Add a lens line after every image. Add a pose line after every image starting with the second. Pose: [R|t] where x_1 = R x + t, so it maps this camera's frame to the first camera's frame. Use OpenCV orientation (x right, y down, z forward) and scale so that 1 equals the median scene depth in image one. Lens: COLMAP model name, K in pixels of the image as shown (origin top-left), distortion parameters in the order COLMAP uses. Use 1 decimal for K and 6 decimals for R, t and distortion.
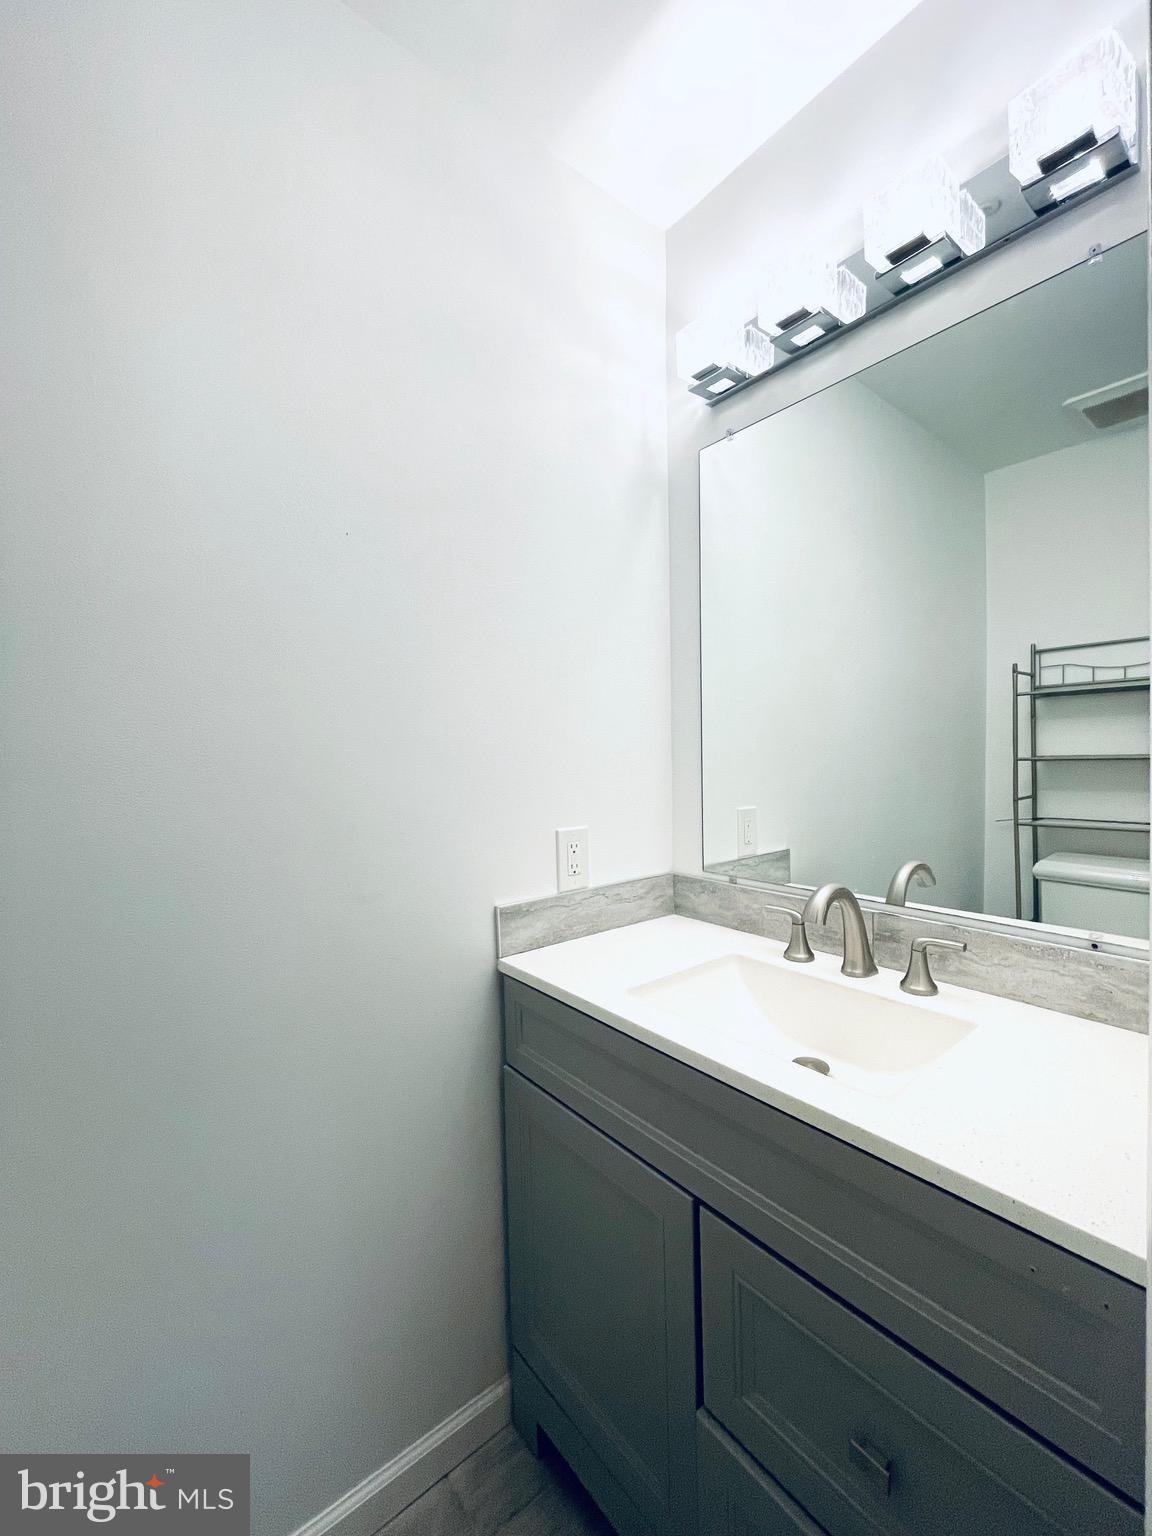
lens RADIAL K [[618.4, 0, 576.0], [0, 618.4, 768.0], [0, 0, 1]] dist [0.001914, 0.000601]
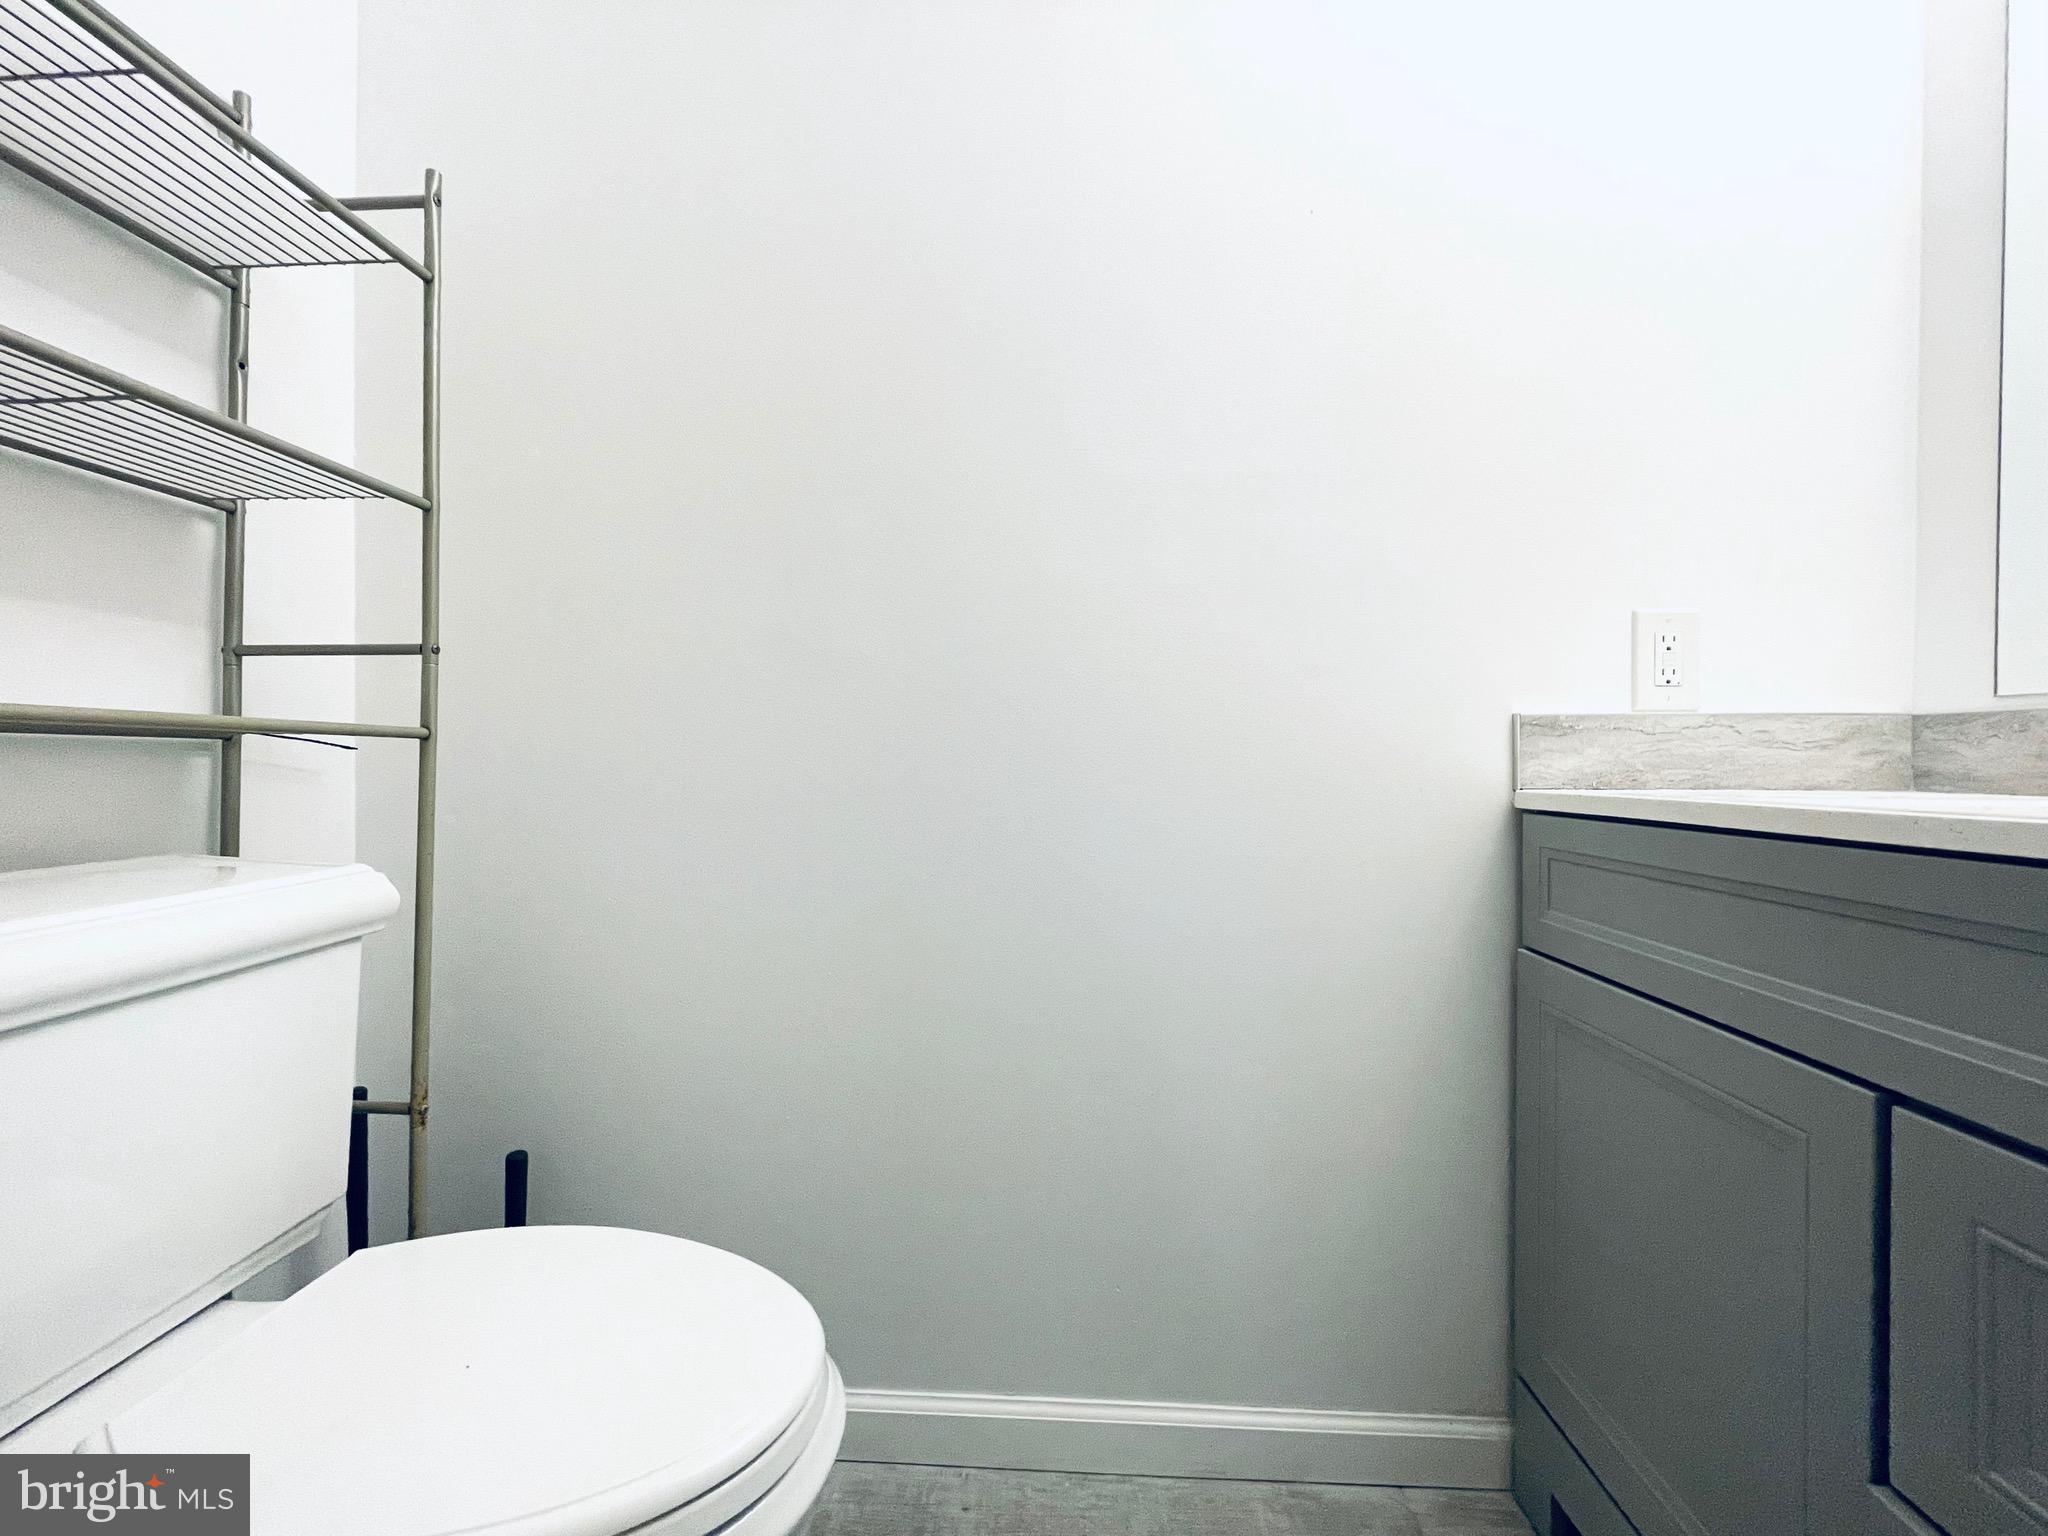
lens RADIAL K [[824.5, 0, 1029.0], [0, 824.5, 770.3], [0, 0, 1]] dist [0.001914, 0.000601]
pose [[0.752578, 0.032813, -0.657685, 0.063589], [-0.041664, 0.999129, 0.002174, 0.287961], [0.657183, 0.025766, 0.753290, -0.031971]]
